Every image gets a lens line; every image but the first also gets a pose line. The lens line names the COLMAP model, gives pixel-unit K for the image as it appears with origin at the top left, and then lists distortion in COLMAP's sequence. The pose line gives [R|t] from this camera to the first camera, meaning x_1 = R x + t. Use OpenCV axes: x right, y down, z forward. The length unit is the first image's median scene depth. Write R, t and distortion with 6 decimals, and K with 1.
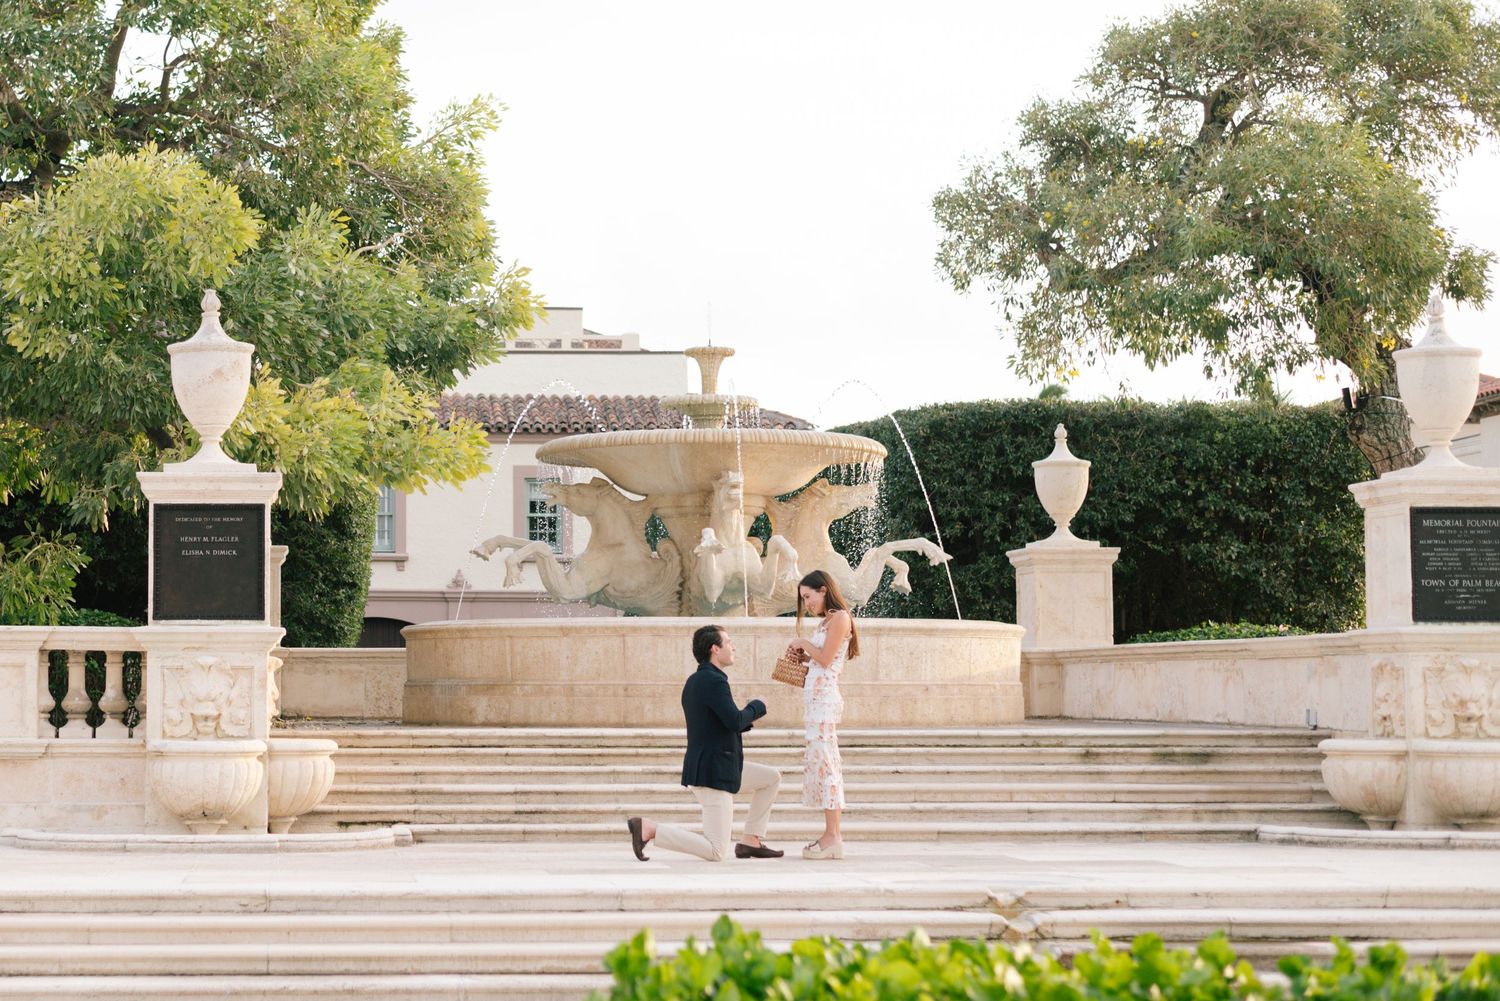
lens RADIAL K [[2941.0, 0, 478.1], [0, 2941.0, 408.9], [0, 0, 1]] dist [0.010874, -0.010538]
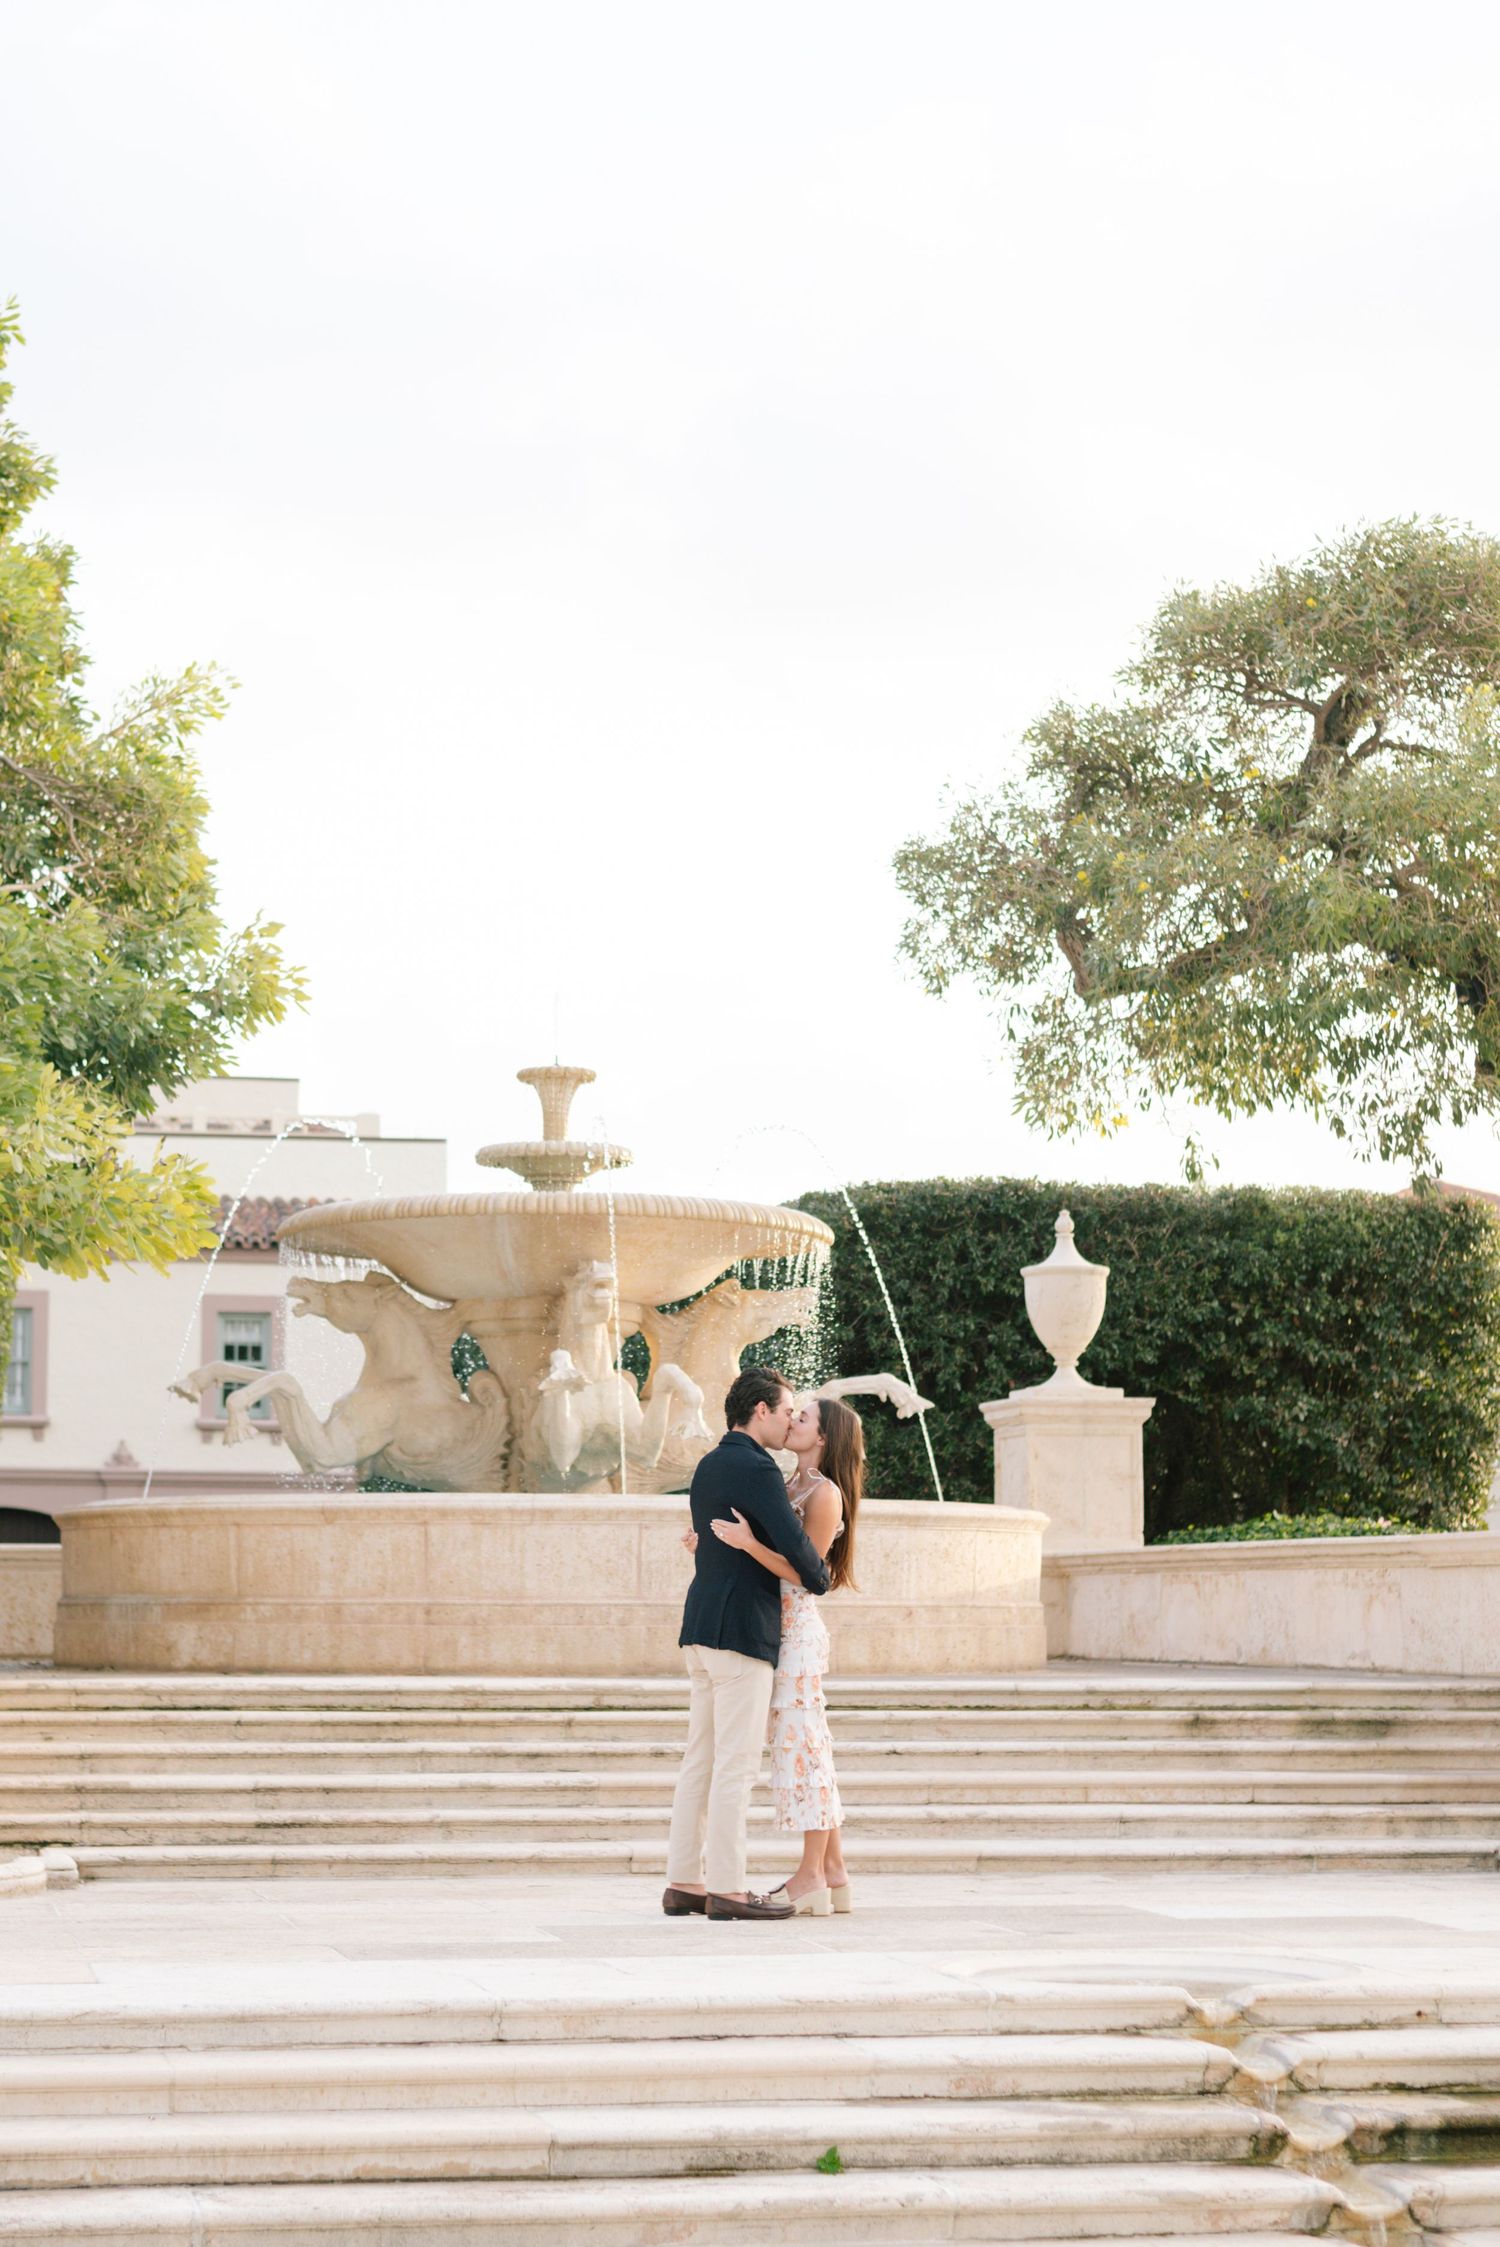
lens RADIAL K [[3820.9, 0, 604.6], [0, 3820.9, 1125.3], [0, 0, 1]] dist [0.012461, -0.063649]
pose [[0.992467, 0.019135, 0.121010, -0.011691], [-0.015332, 0.999361, -0.032286, 0.020665], [-0.121550, 0.030188, 0.992126, 0.218327]]
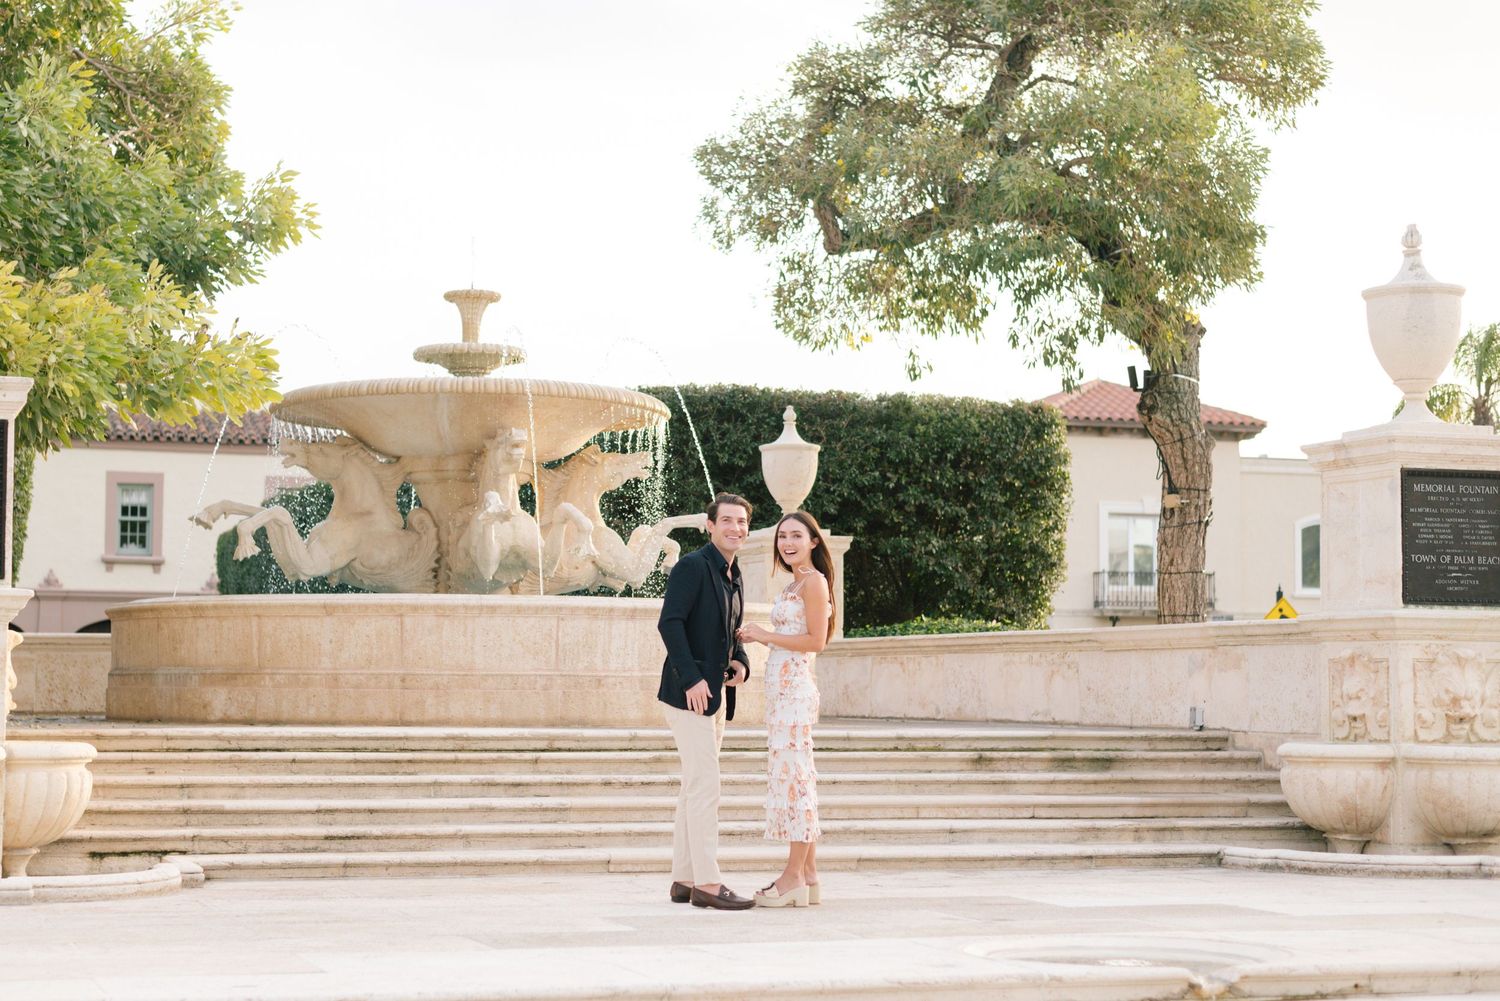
lens RADIAL K [[2465.7, 0, 587.2], [0, 2465.7, 472.0], [0, 0, 1]] dist [0.002479, 0.019021]
pose [[0.973526, 0.026145, 0.227076, -0.062203], [-0.027849, 0.999603, 0.004300, 0.033658], [-0.226873, -0.010510, 0.973868, 0.324709]]
